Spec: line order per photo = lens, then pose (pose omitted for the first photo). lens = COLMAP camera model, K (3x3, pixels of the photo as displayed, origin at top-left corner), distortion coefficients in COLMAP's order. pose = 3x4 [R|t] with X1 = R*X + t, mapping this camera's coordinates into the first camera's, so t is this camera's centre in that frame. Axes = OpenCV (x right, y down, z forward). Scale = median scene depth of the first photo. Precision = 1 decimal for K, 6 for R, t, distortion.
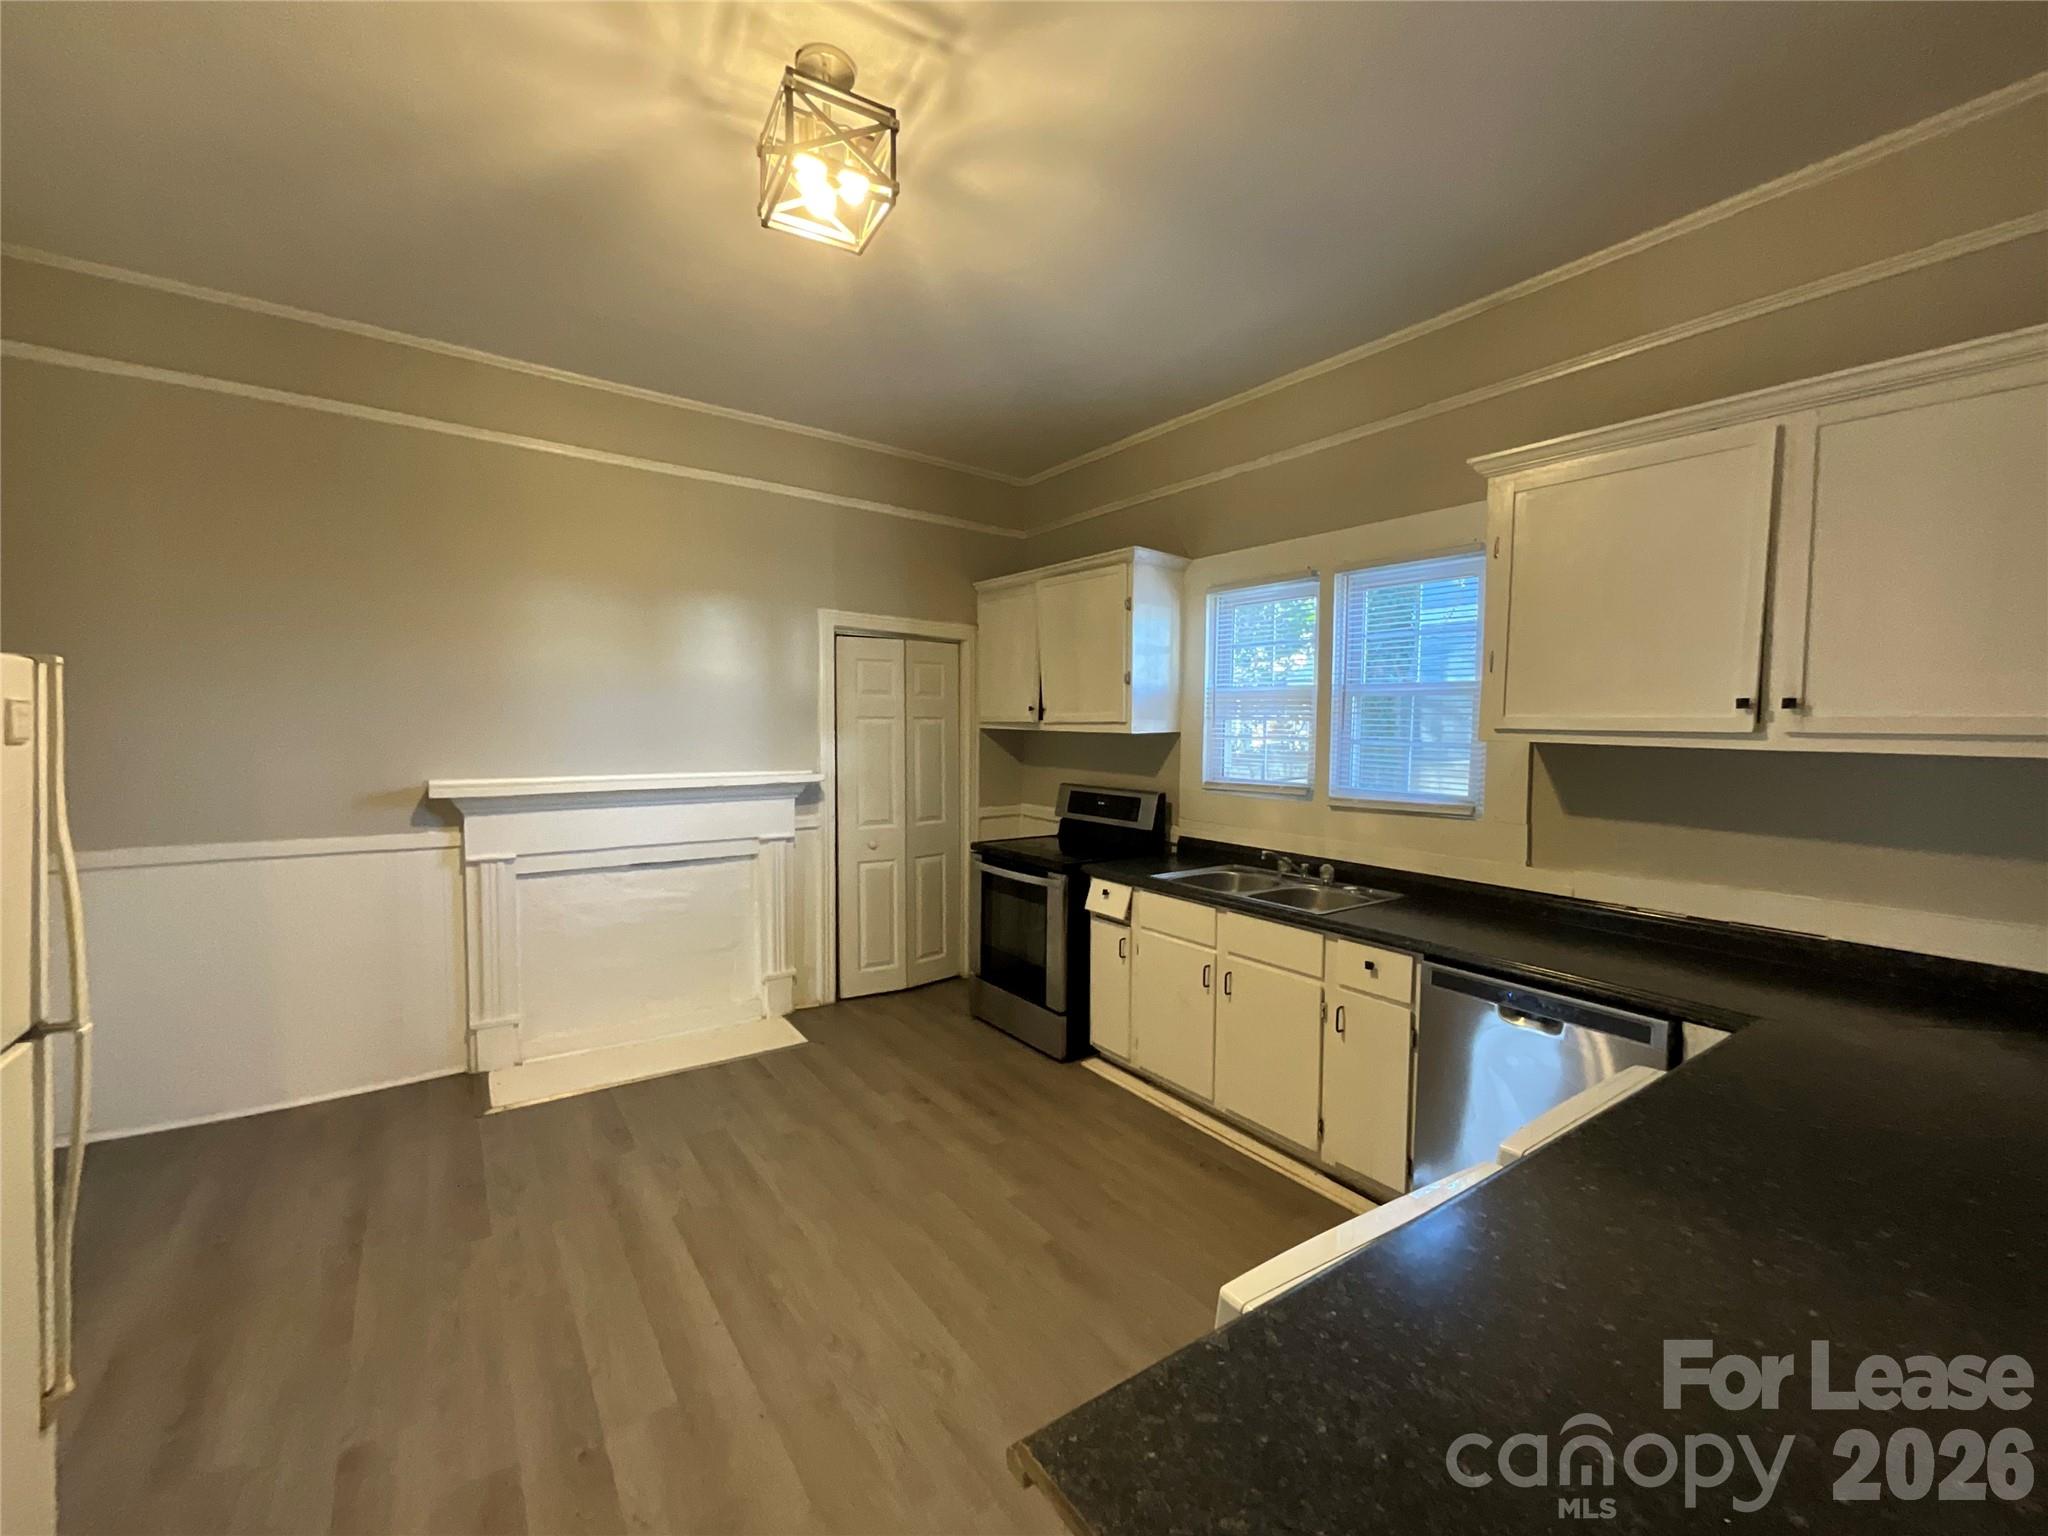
lens RADIAL K [[833.1, 0, 1027.8], [0, 833.1, 771.0], [0, 0, 1]] dist [-0.002042, 0.000378]
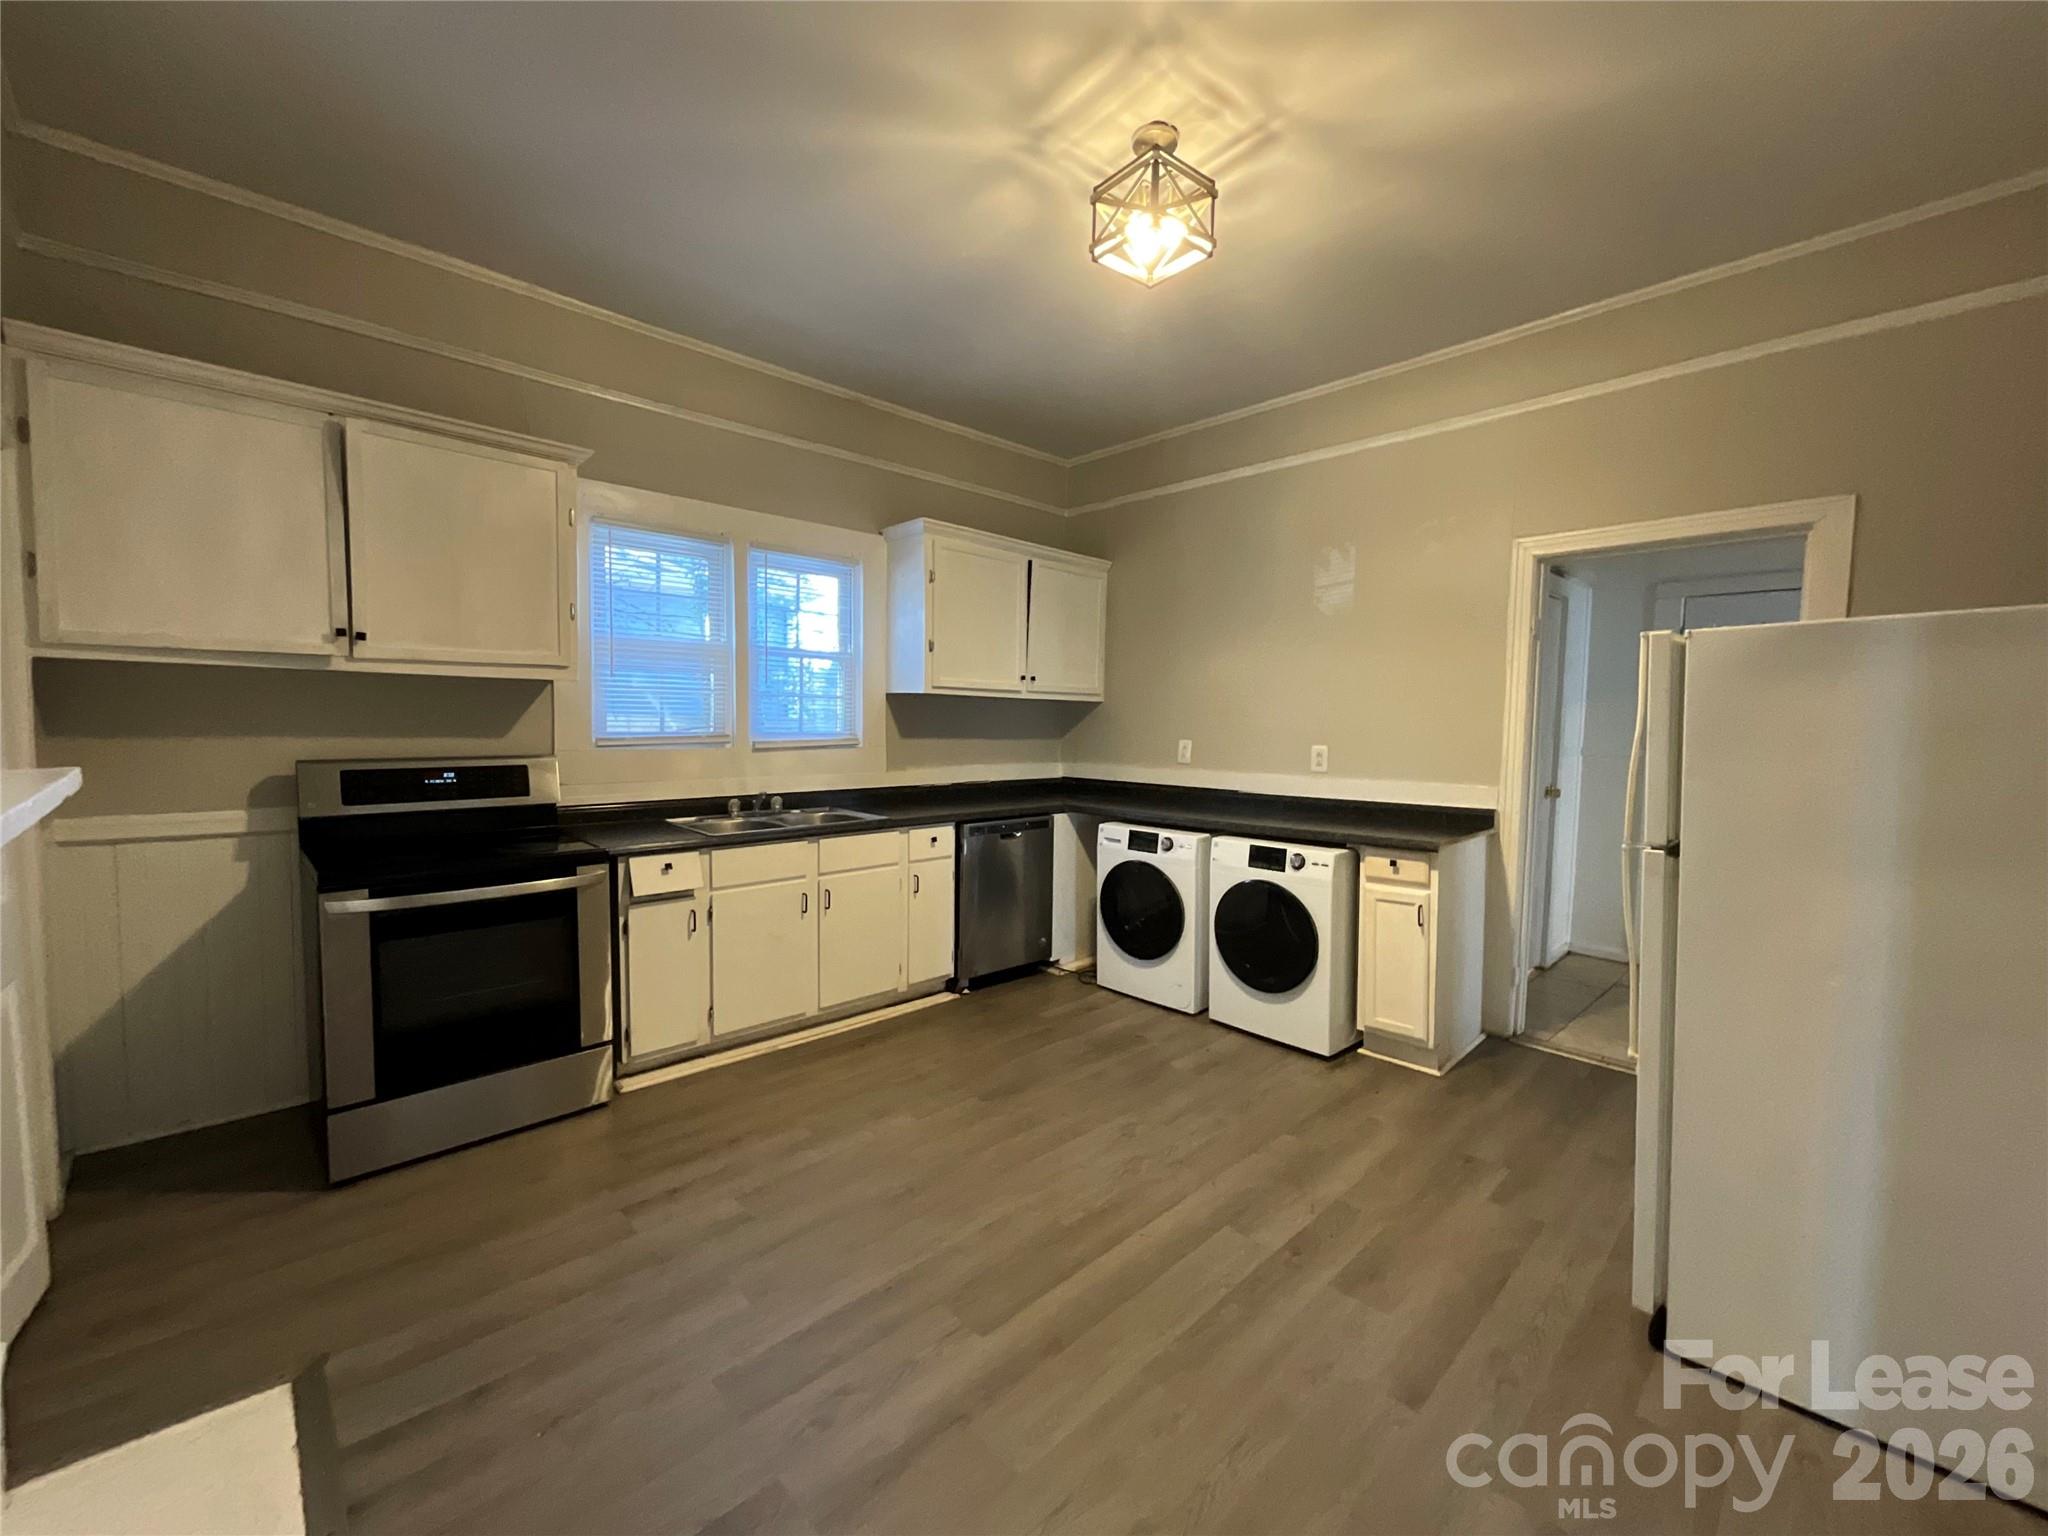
lens RADIAL K [[833.1, 0, 1027.8], [0, 833.1, 771.0], [0, 0, 1]] dist [-0.002042, 0.000378]
pose [[-0.151917, -0.082222, 0.984967, -0.936552], [0.034776, 0.995472, 0.088462, -0.018669], [-0.987781, 0.047692, -0.148370, 0.879266]]
